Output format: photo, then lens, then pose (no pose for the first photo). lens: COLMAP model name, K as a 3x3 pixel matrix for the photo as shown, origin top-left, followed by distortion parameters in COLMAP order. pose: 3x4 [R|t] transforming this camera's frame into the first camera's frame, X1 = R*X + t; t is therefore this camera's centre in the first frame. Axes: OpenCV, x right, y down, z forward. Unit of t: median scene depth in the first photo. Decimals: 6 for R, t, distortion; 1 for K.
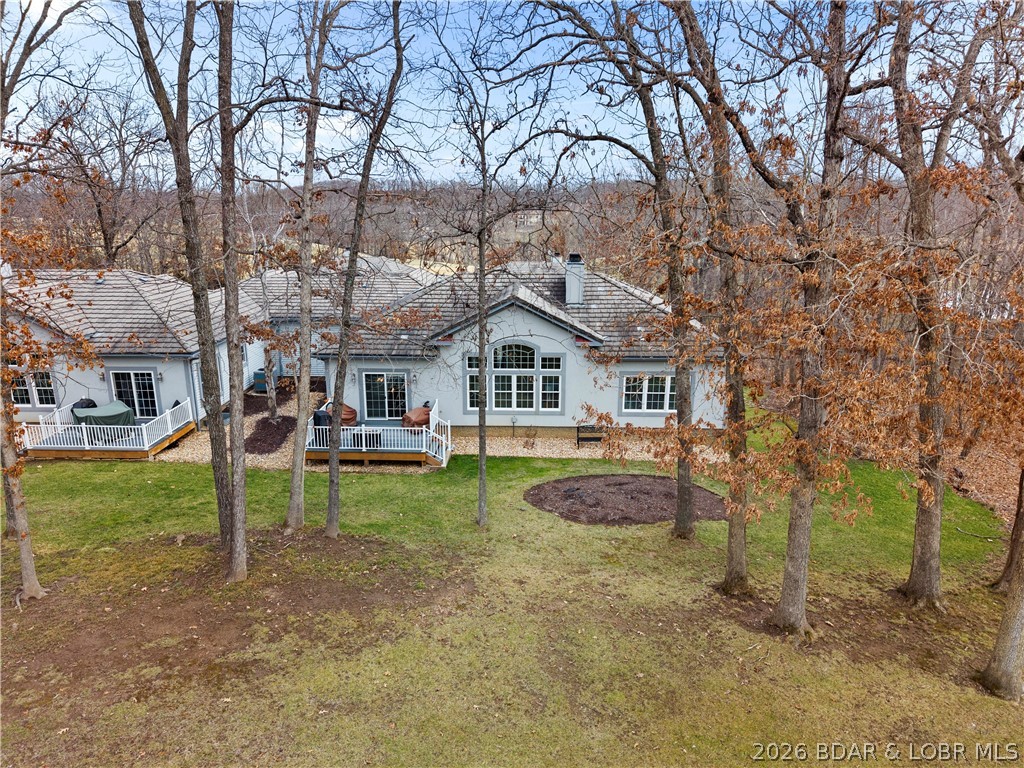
lens RADIAL K [[675.4, 0, 512.0], [0, 675.4, 384.0], [0, 0, 1]] dist [0.085774, -0.208216]
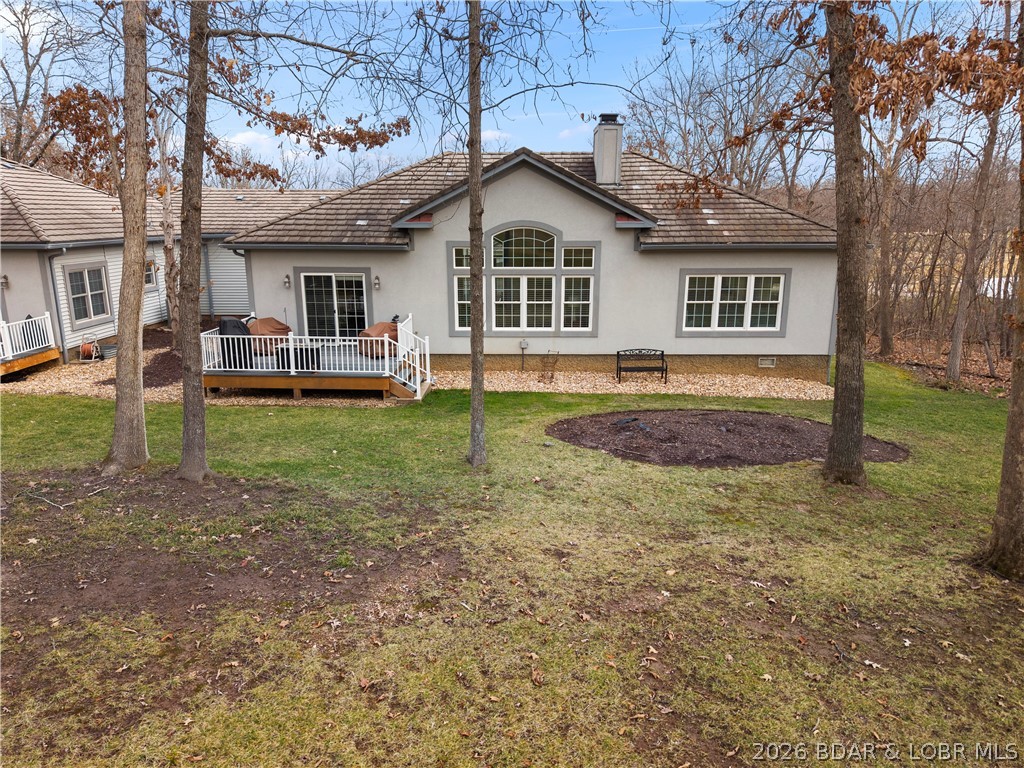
lens RADIAL K [[691.1, 0, 512.0], [0, 691.1, 384.0], [0, 0, 1]] dist [0.015255, -0.003737]
pose [[0.999978, -0.003264, 0.005806, -0.014351], [0.003370, 0.999825, -0.018408, 0.117878], [-0.005745, 0.018427, 0.999814, 0.335240]]
